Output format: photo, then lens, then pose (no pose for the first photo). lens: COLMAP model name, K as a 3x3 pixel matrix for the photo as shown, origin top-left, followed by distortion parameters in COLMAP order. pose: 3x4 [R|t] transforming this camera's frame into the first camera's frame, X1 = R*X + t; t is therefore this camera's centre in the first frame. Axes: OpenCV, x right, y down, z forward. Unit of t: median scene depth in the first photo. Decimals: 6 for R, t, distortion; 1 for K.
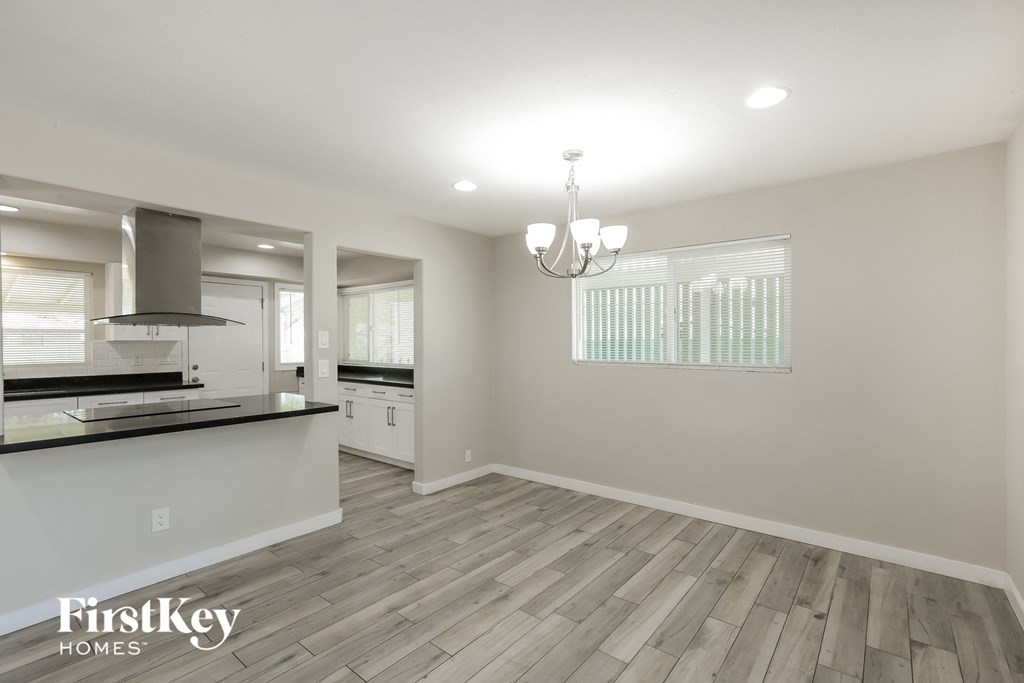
lens RADIAL K [[460.2, 0, 511.6], [0, 460.2, 343.6], [0, 0, 1]] dist [0.000455, 0.000418]
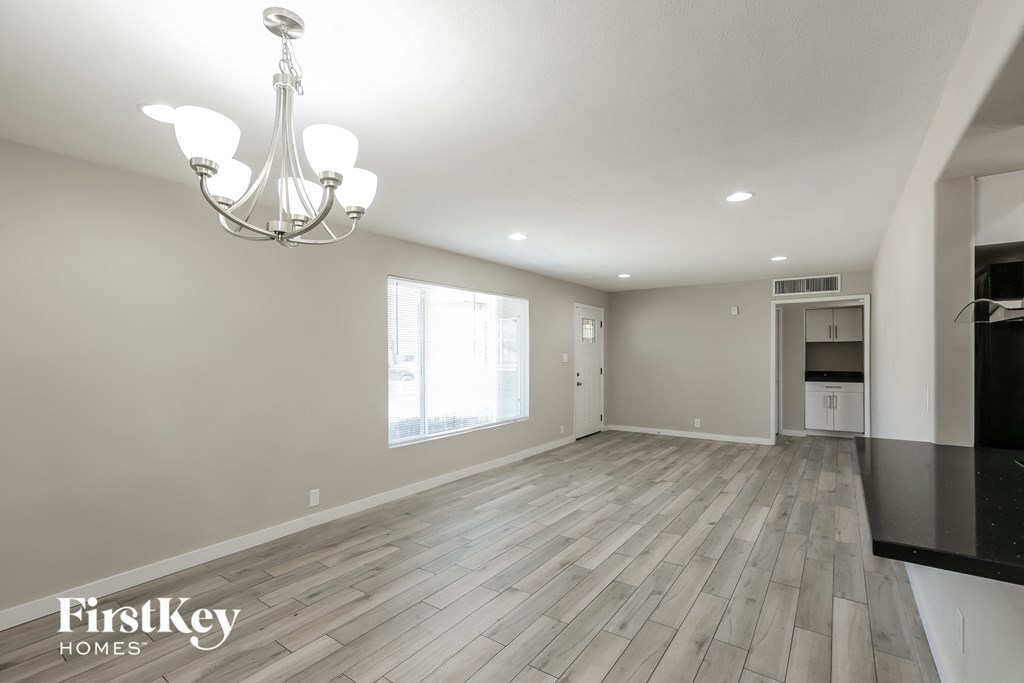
lens RADIAL K [[460.2, 0, 512.7], [0, 460.2, 348.3], [0, 0, 1]] dist [0.000455, 0.000418]
pose [[-0.998098, 0.004553, -0.061479, -0.135462], [0.005009, 0.999961, -0.007267, -0.009497], [0.061443, -0.007562, -0.998082, 2.041834]]
